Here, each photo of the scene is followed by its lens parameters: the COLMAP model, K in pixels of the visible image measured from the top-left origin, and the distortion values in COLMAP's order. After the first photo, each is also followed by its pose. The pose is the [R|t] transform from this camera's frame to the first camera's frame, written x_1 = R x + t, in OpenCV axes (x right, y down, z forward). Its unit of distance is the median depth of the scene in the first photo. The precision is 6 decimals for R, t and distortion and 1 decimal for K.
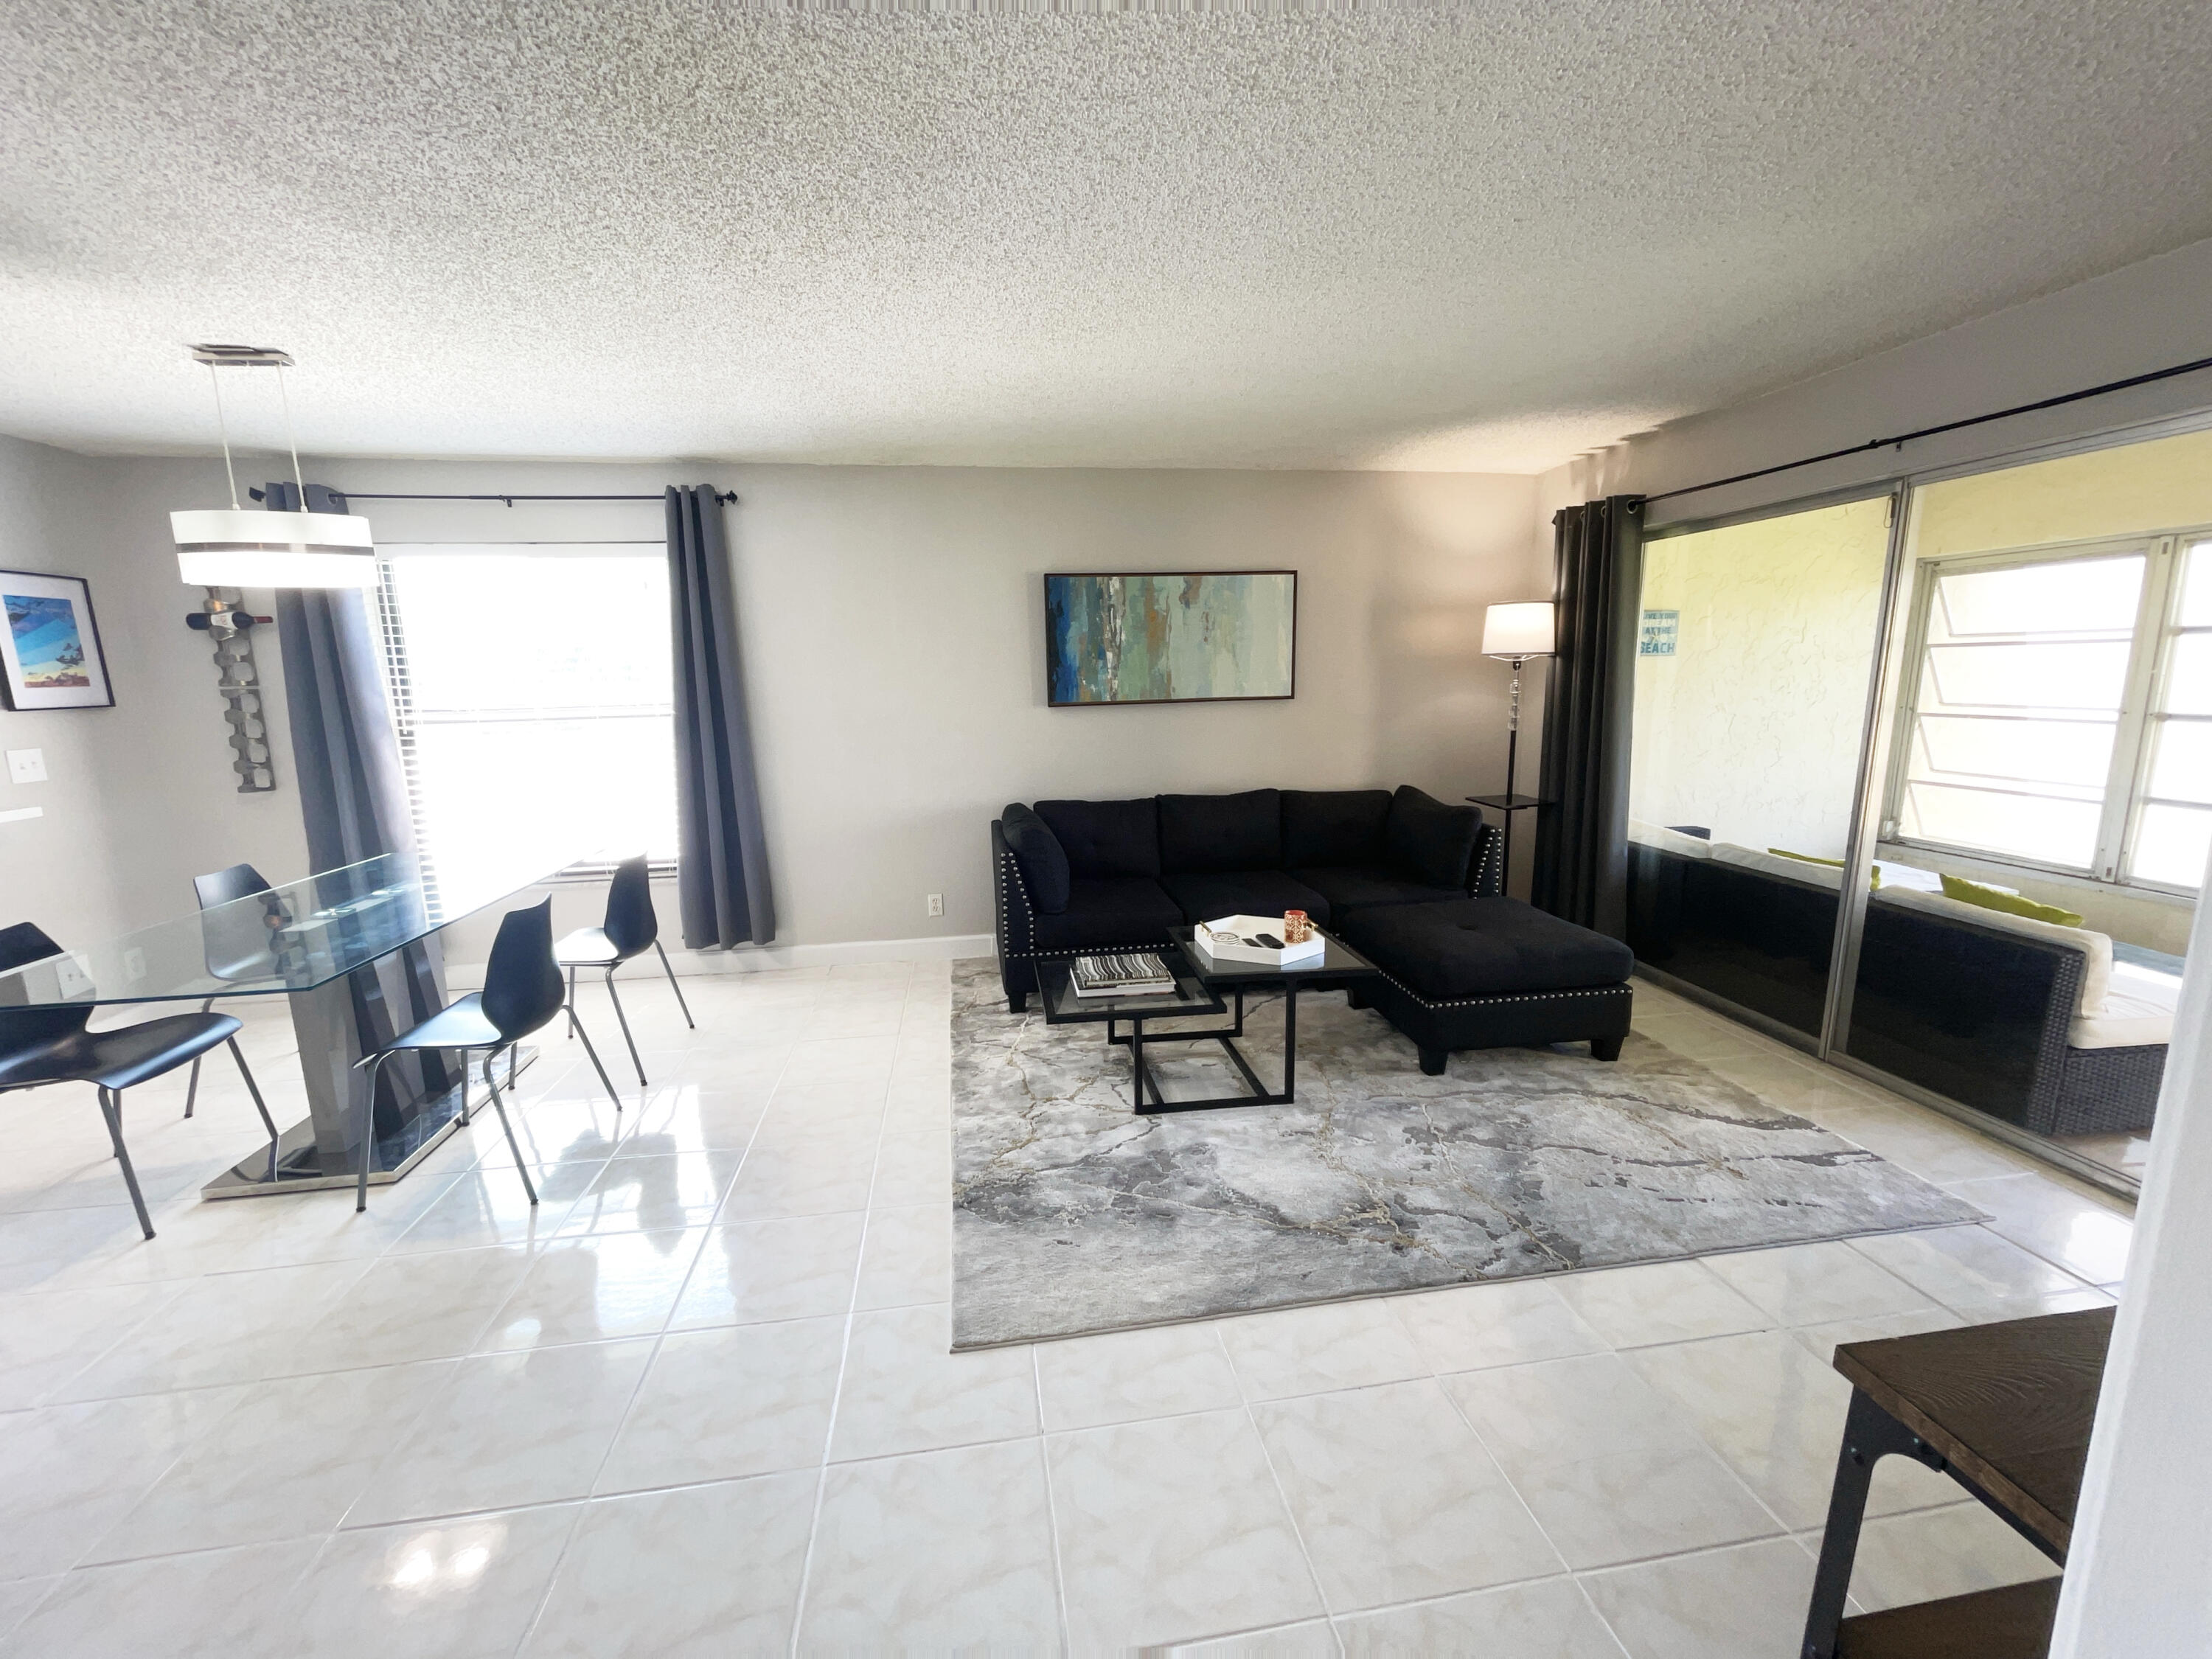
lens RADIAL K [[880.2, 0, 1092.5], [0, 880.2, 826.8], [0, 0, 1]] dist [-0.002085, -0.000555]
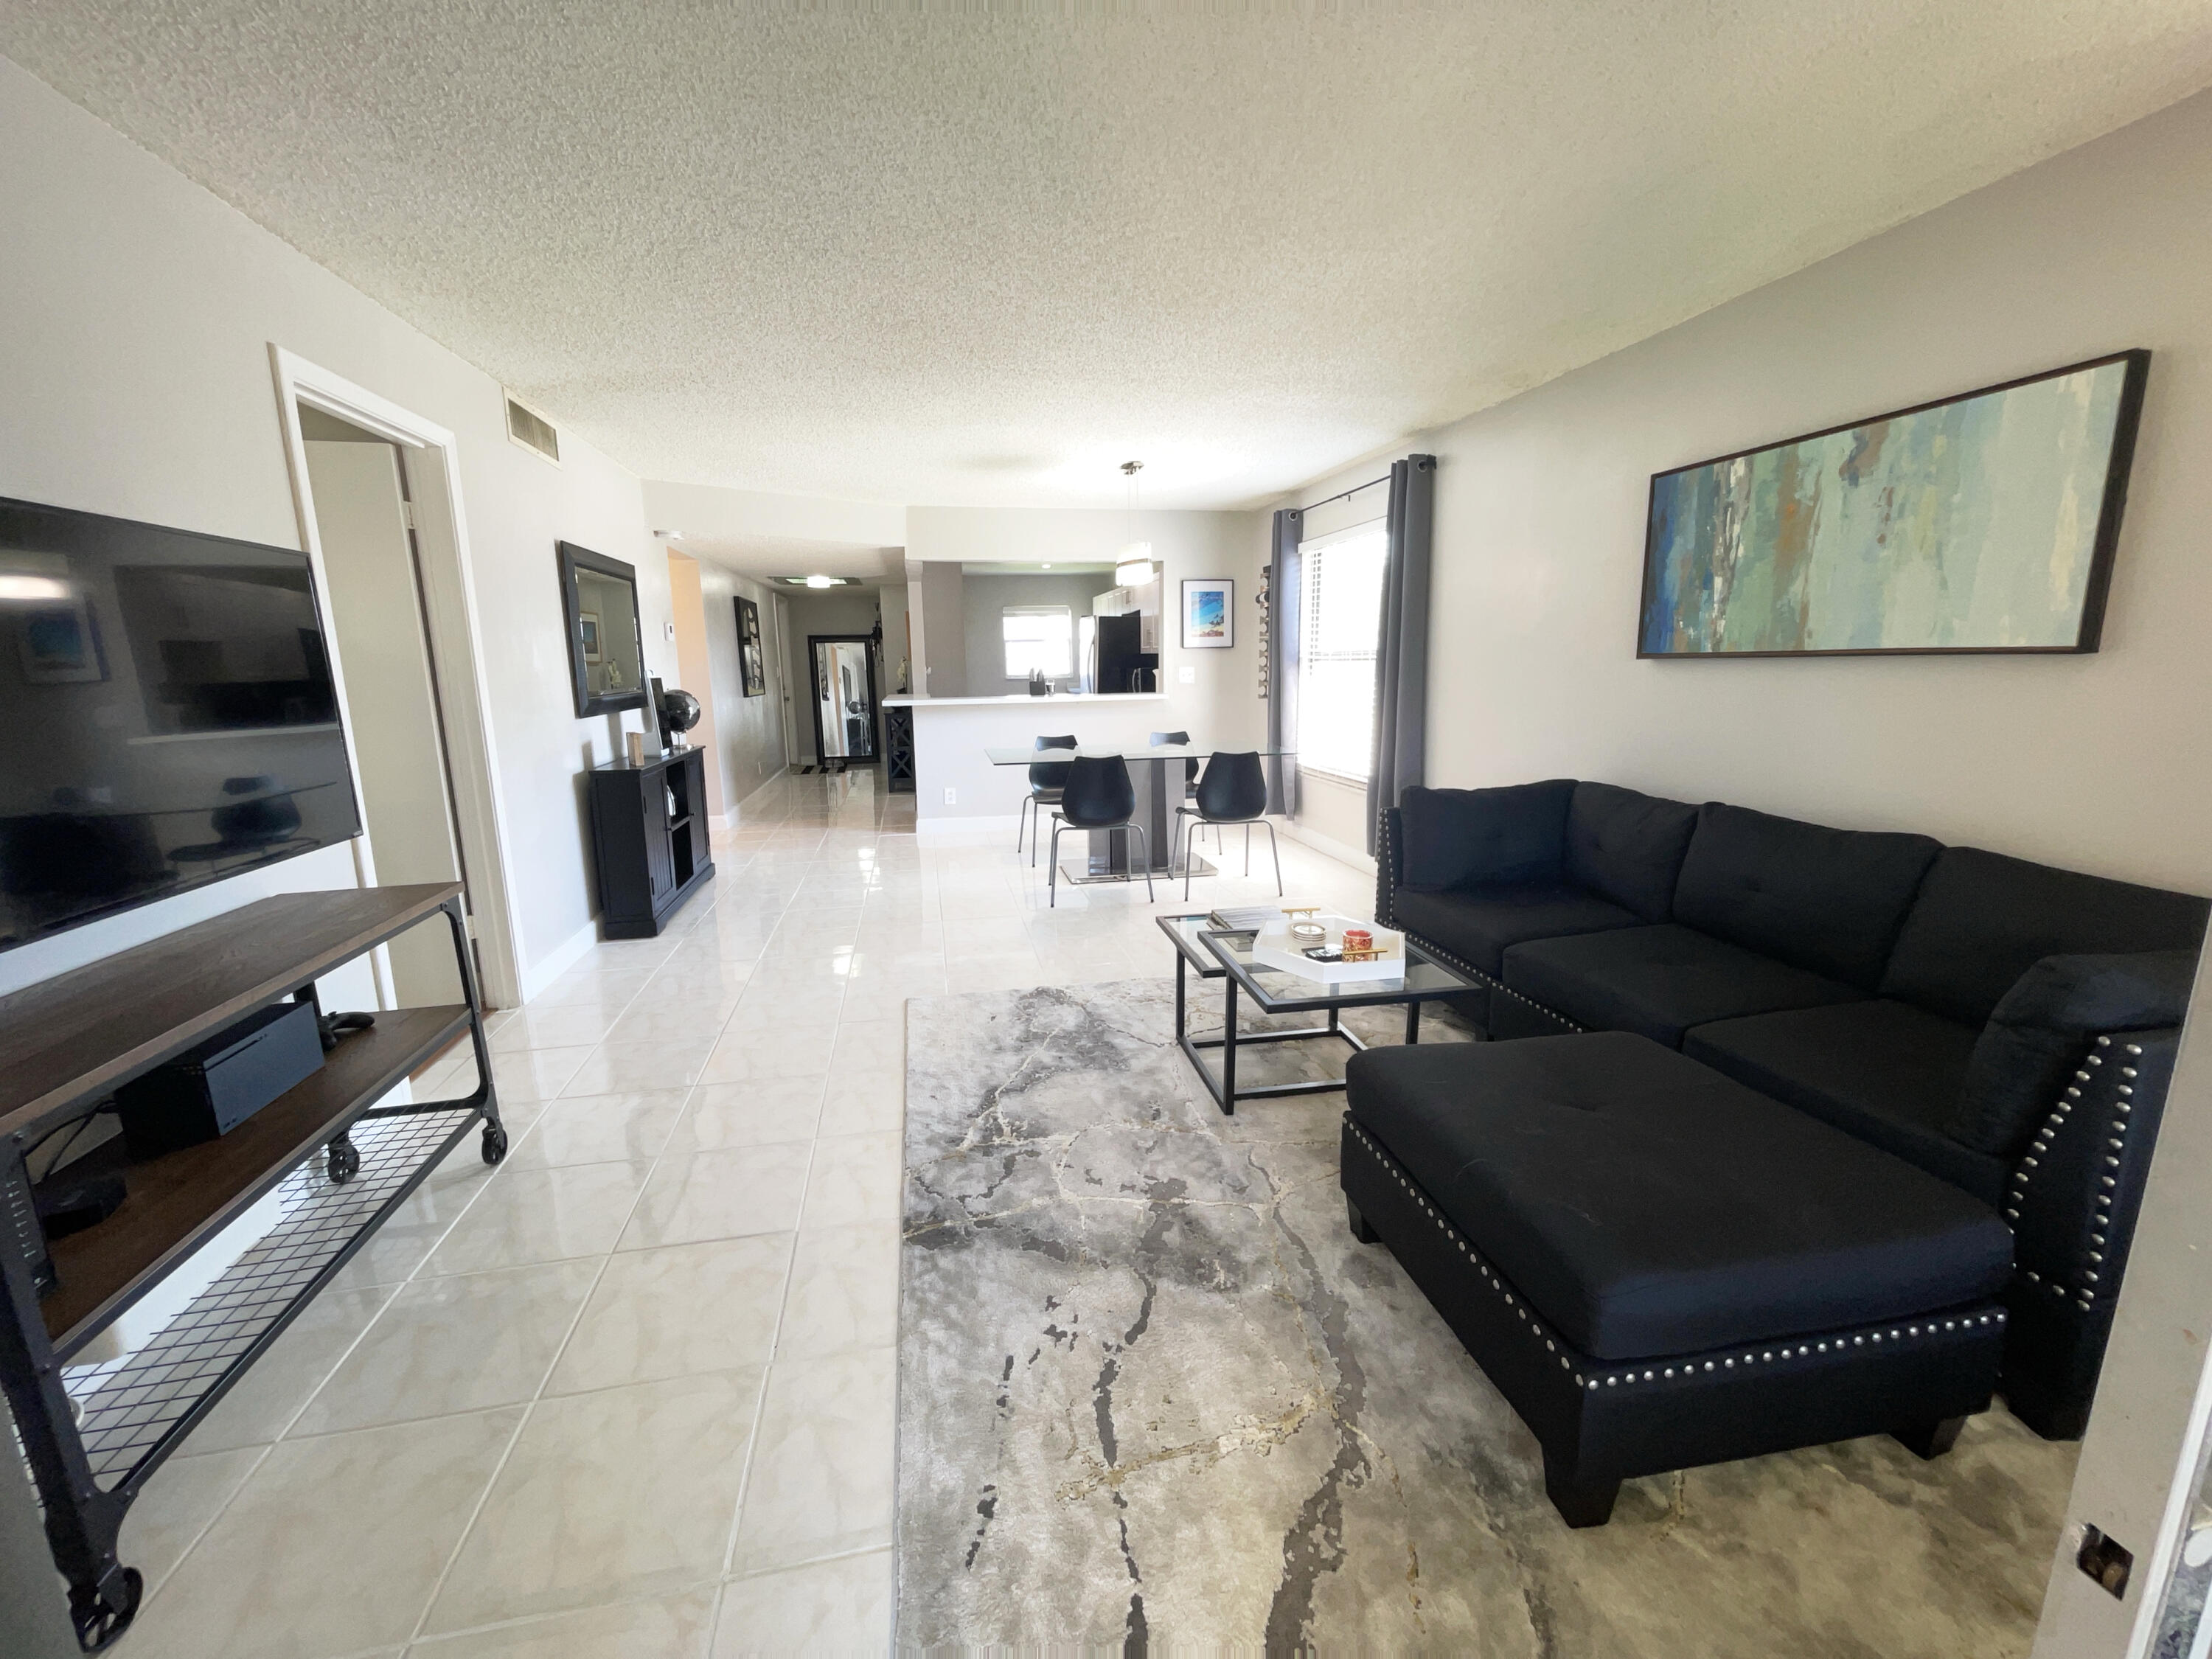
lens RADIAL K [[880.2, 0, 1092.5], [0, 880.2, 826.8], [0, 0, 1]] dist [-0.002085, -0.000555]
pose [[0.047455, 0.204441, -0.977728, 0.713535], [-0.162484, 0.967374, 0.194389, -0.073378], [0.985569, 0.149640, 0.079125, 0.542479]]
